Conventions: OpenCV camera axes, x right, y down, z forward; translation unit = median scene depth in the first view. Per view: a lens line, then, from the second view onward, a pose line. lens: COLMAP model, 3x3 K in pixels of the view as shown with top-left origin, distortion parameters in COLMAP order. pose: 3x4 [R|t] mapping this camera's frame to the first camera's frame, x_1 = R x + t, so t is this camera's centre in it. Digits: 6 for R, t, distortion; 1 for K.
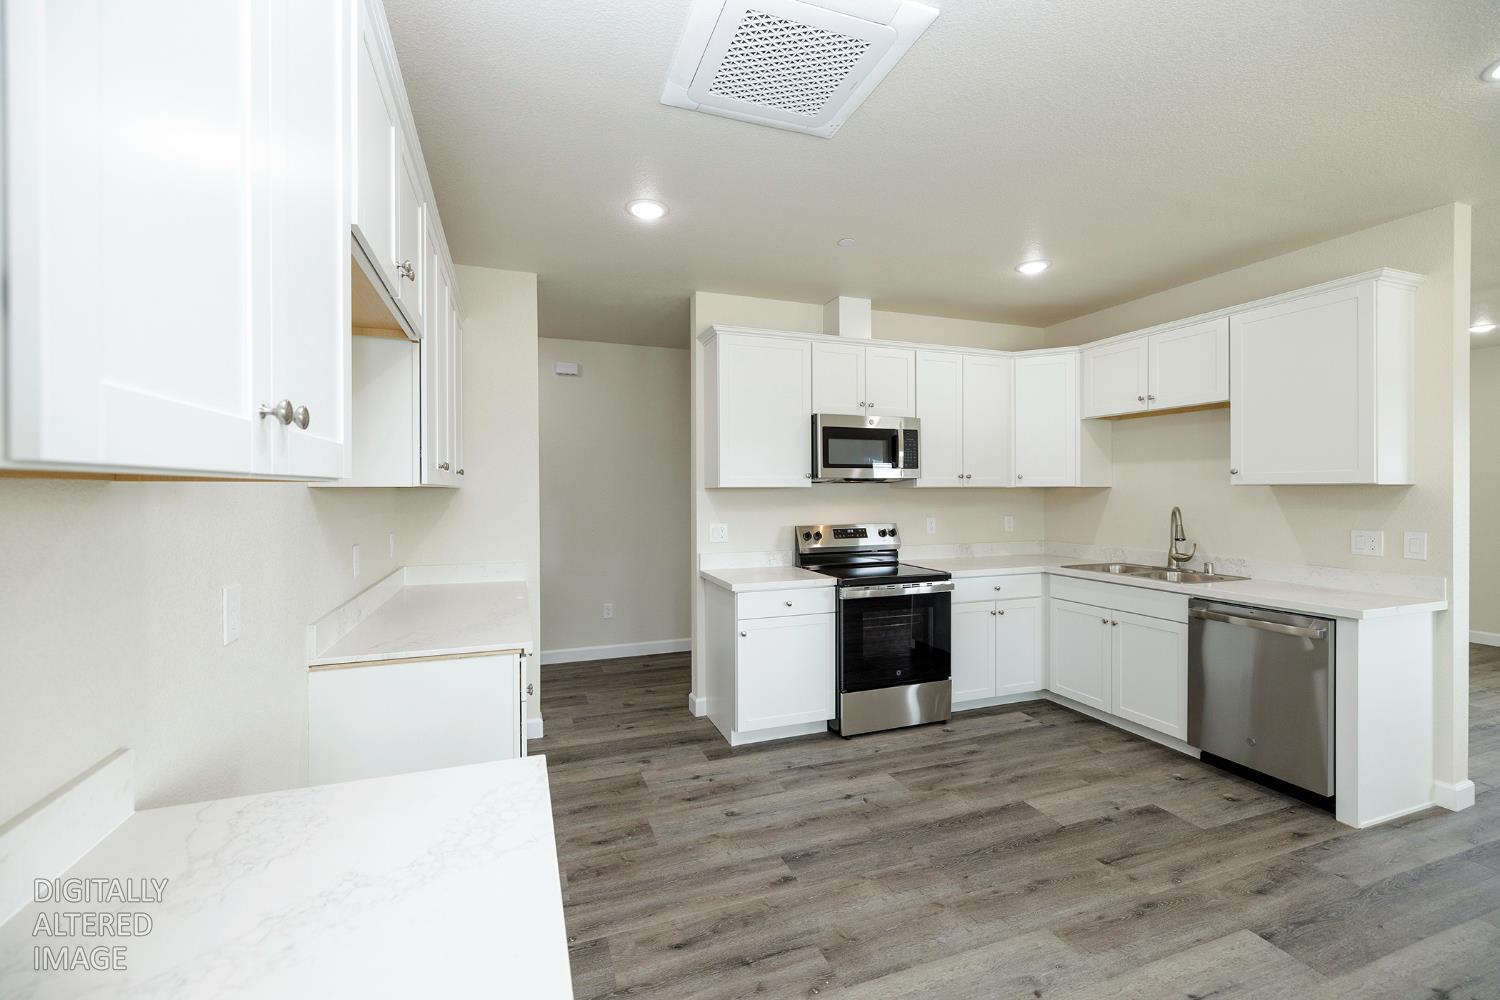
lens RADIAL K [[626.8, 0, 745.2], [0, 626.8, 495.2], [0, 0, 1]] dist [-0.001030, 0.000890]
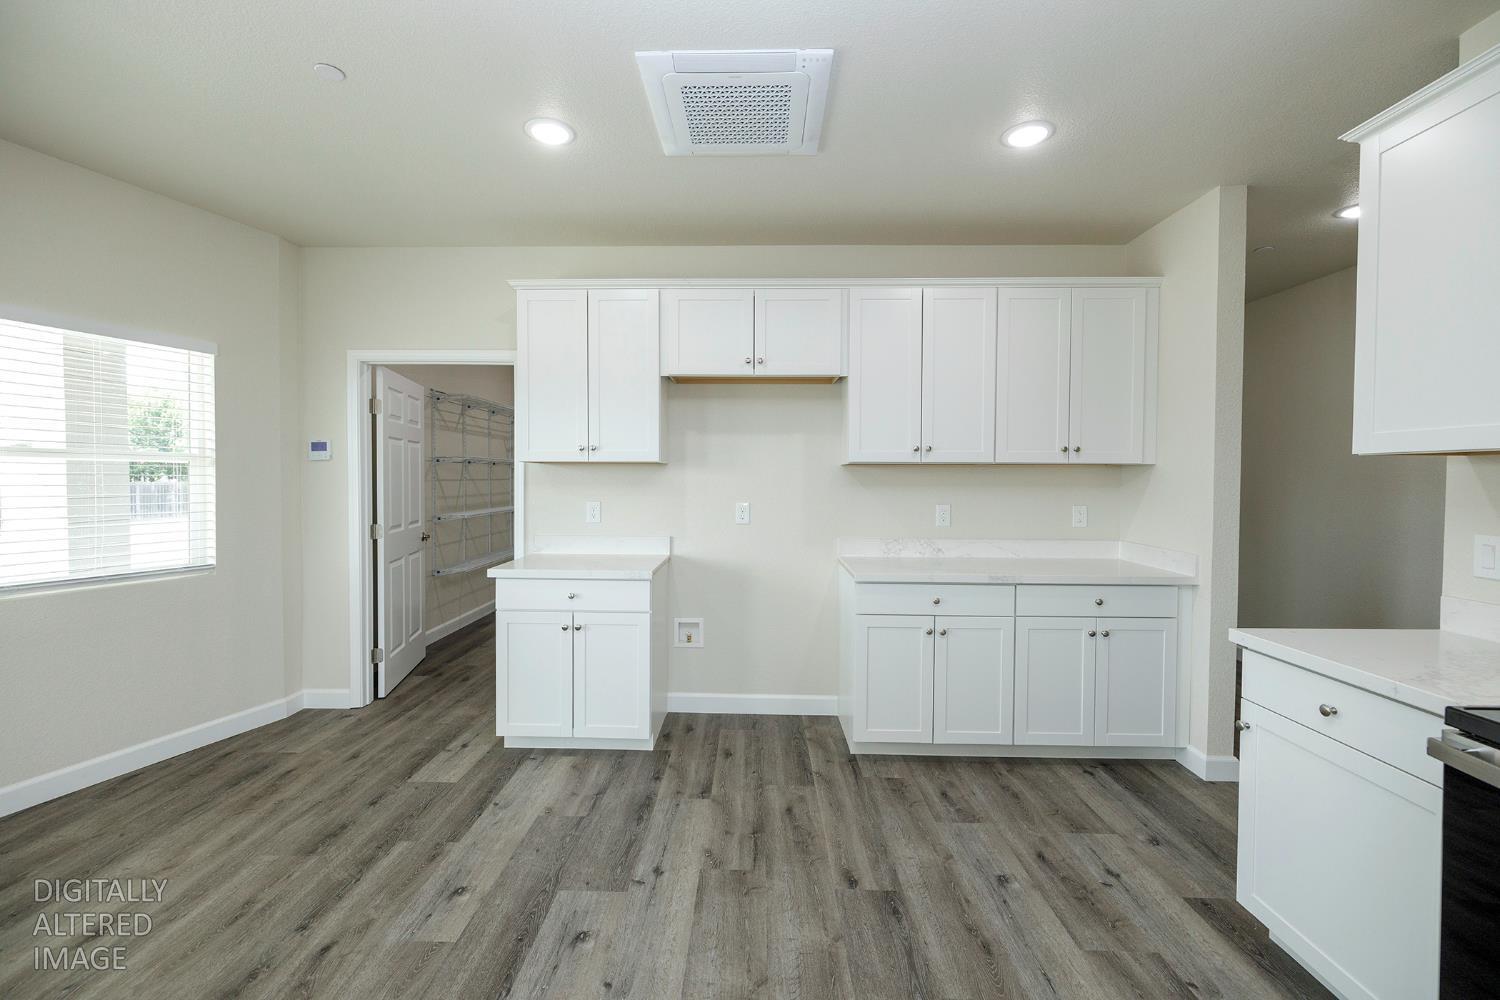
lens RADIAL K [[626.8, 0, 738.2], [0, 626.8, 492.4], [0, 0, 1]] dist [-0.001030, 0.000890]
pose [[-0.370479, 0.025404, -0.928493, 0.670617], [-0.012999, 0.999386, 0.032531, 0.008273], [0.928750, 0.024121, -0.369921, 0.809483]]
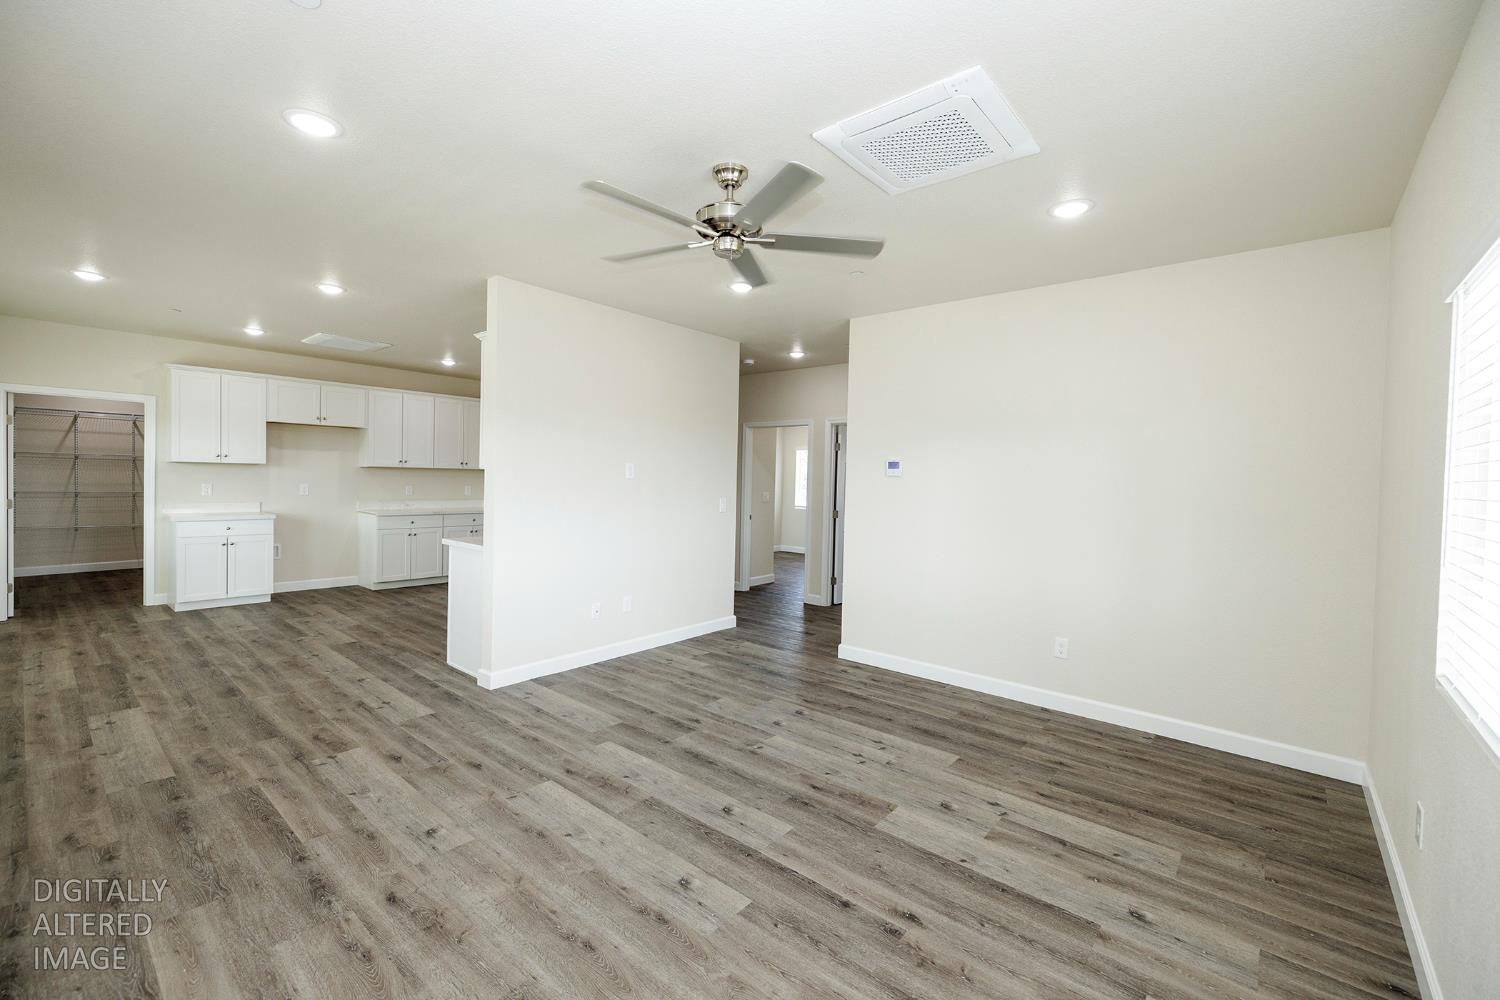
lens RADIAL K [[626.8, 0, 740.6], [0, 626.8, 489.6], [0, 0, 1]] dist [-0.001030, 0.000890]
pose [[0.488167, 0.032594, -0.872142, 2.293805], [-0.035151, 0.999226, 0.017668, -0.012304], [0.872042, 0.022032, 0.488934, 0.670501]]
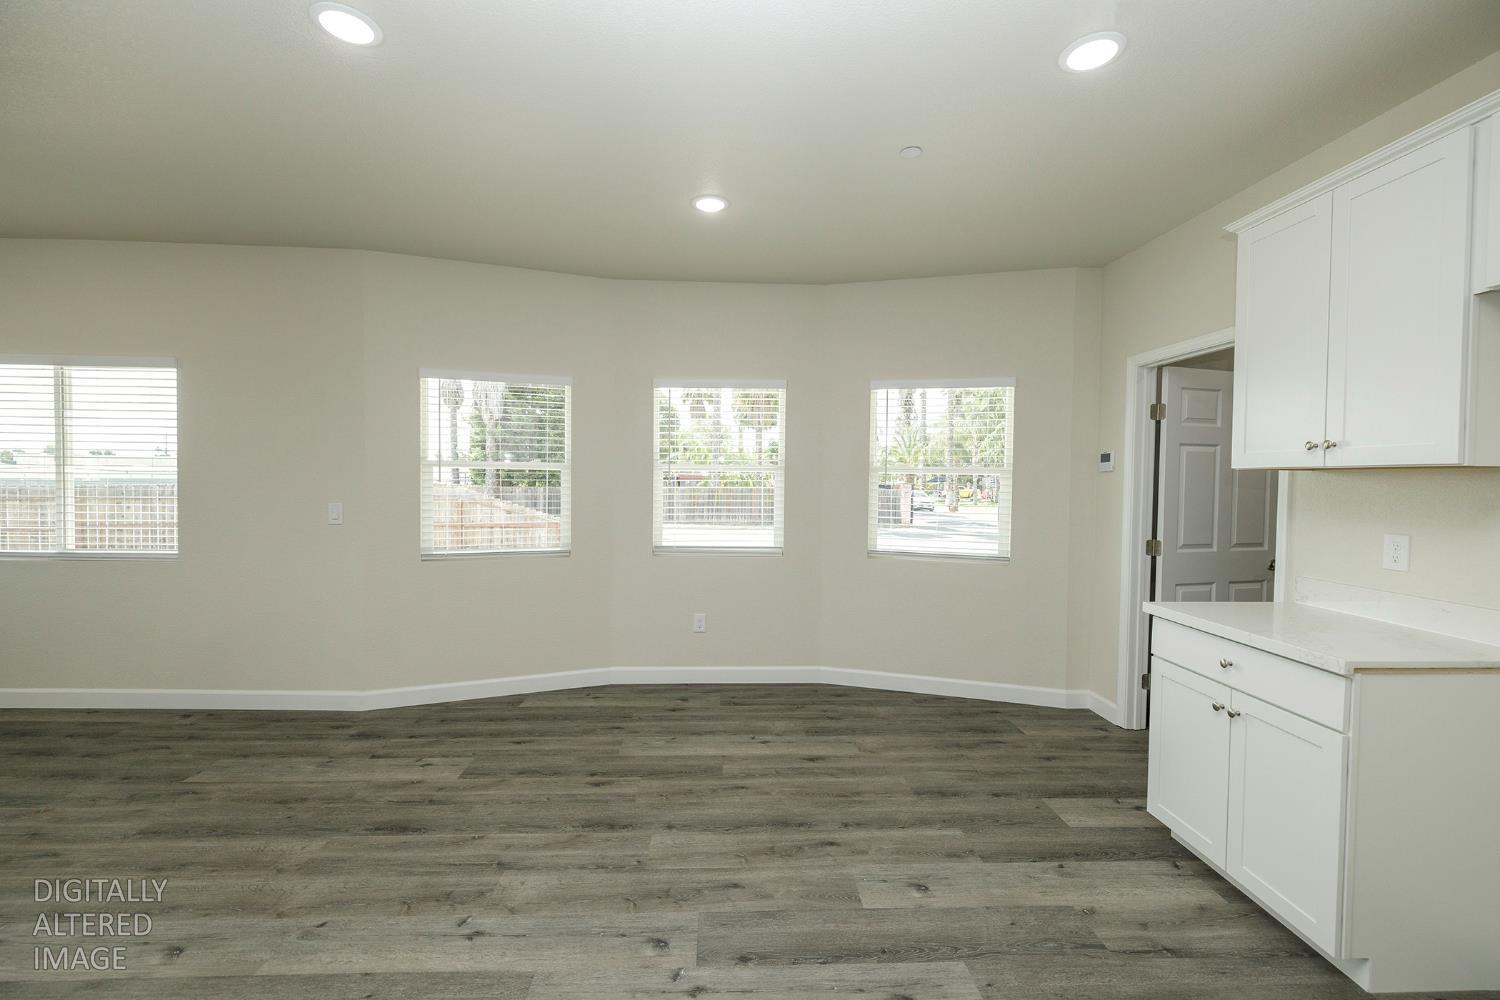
lens RADIAL K [[626.8, 0, 743.3], [0, 626.8, 496.7], [0, 0, 1]] dist [-0.001030, 0.000890]
pose [[-0.952456, -0.017327, 0.304183, 0.193019], [-0.006075, 0.999263, 0.037900, 0.004390], [-0.304616, 0.034250, -0.951859, 0.983758]]
